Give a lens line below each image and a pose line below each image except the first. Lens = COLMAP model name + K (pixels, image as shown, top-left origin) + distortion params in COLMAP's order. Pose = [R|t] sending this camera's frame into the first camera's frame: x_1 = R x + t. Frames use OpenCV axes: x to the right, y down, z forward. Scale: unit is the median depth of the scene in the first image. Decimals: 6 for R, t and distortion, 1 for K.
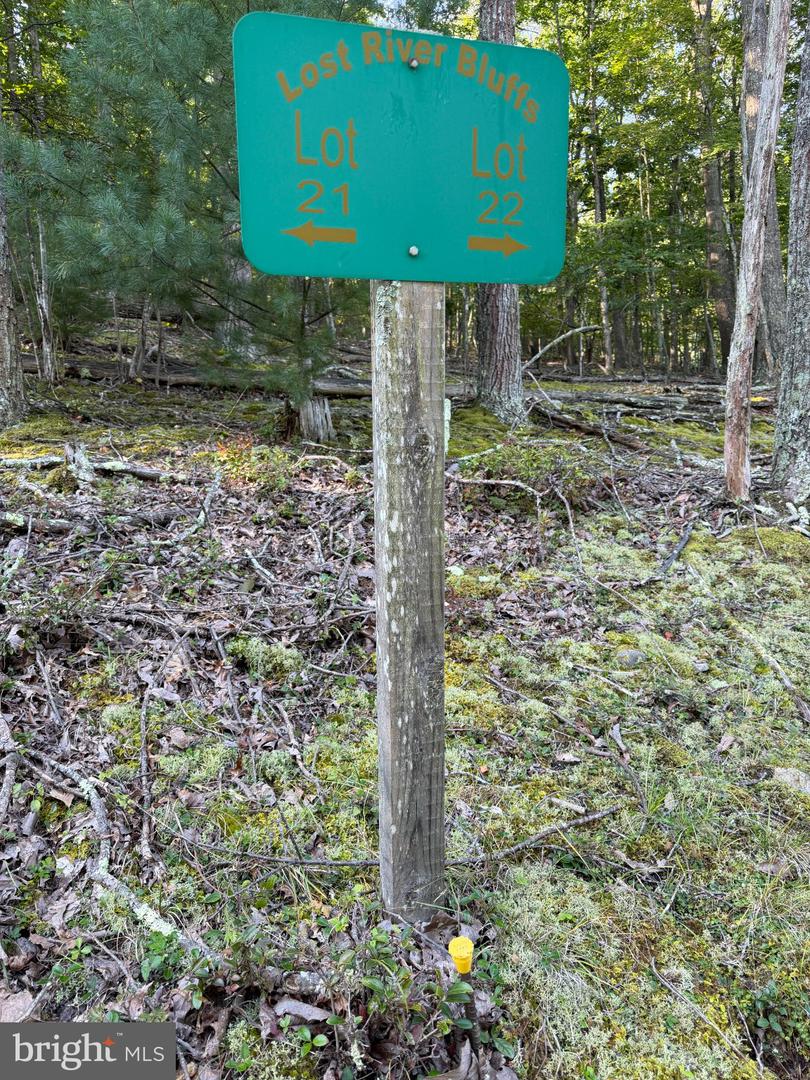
lens RADIAL K [[757.1, 0, 401.2], [0, 757.1, 525.5], [0, 0, 1]] dist [0.146820, -0.227387]
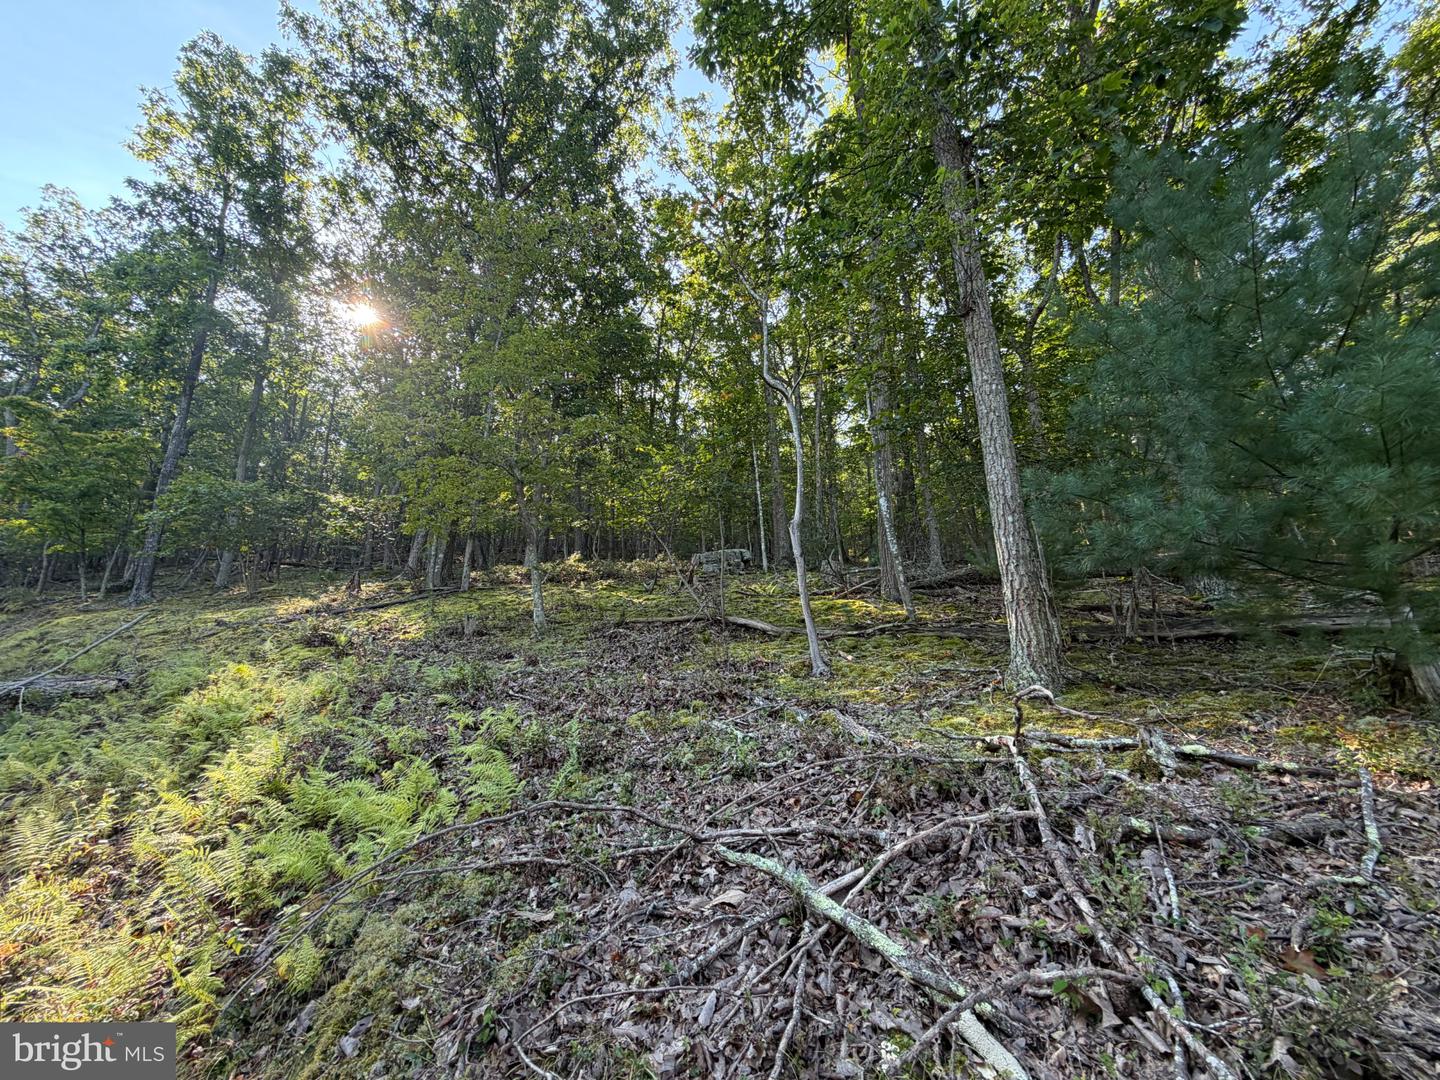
lens RADIAL K [[586.8, 0, 720.0], [0, 586.8, 540.0], [0, 0, 1]] dist [-0.000594, -0.000102]
pose [[0.629449, -0.219801, -0.745306, -0.172188], [-0.046915, 0.946659, -0.318804, -0.078969], [0.775624, 0.235637, 0.585562, 0.044632]]
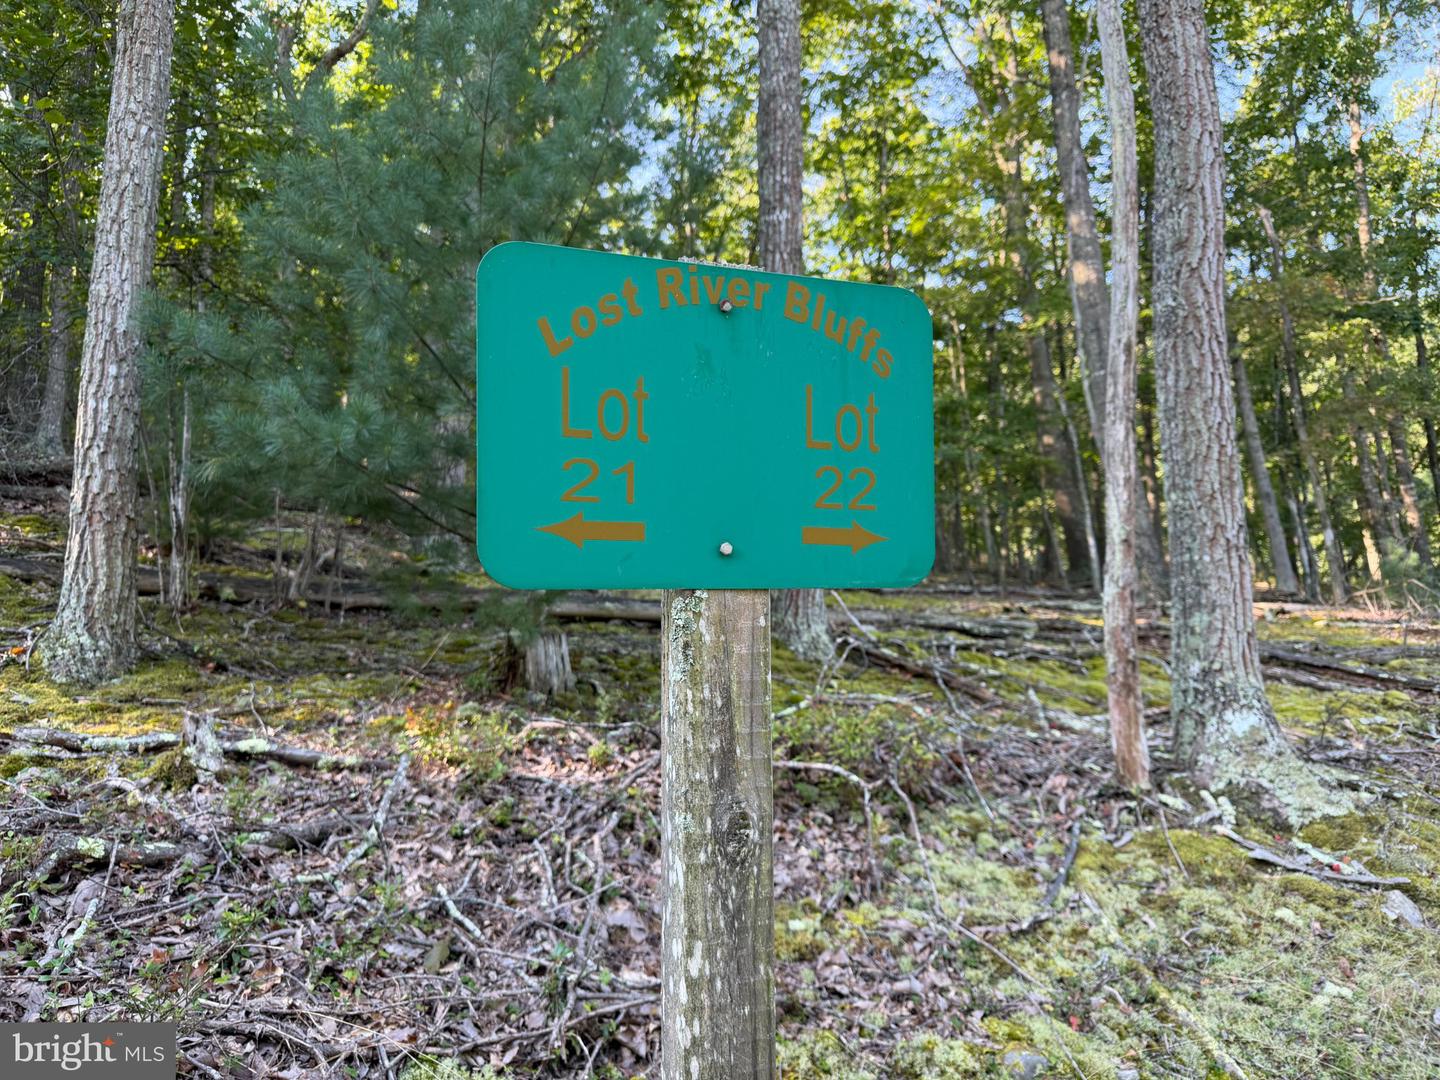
lens RADIAL K [[1023.0, 0, 720.0], [0, 1023.0, 540.0], [0, 0, 1]] dist [0.081703, -0.090146]
pose [[0.998180, 0.003816, 0.060190, -0.013297], [0.010254, 0.972730, -0.231715, -0.045624], [-0.059433, 0.231911, 0.970920, 0.033027]]
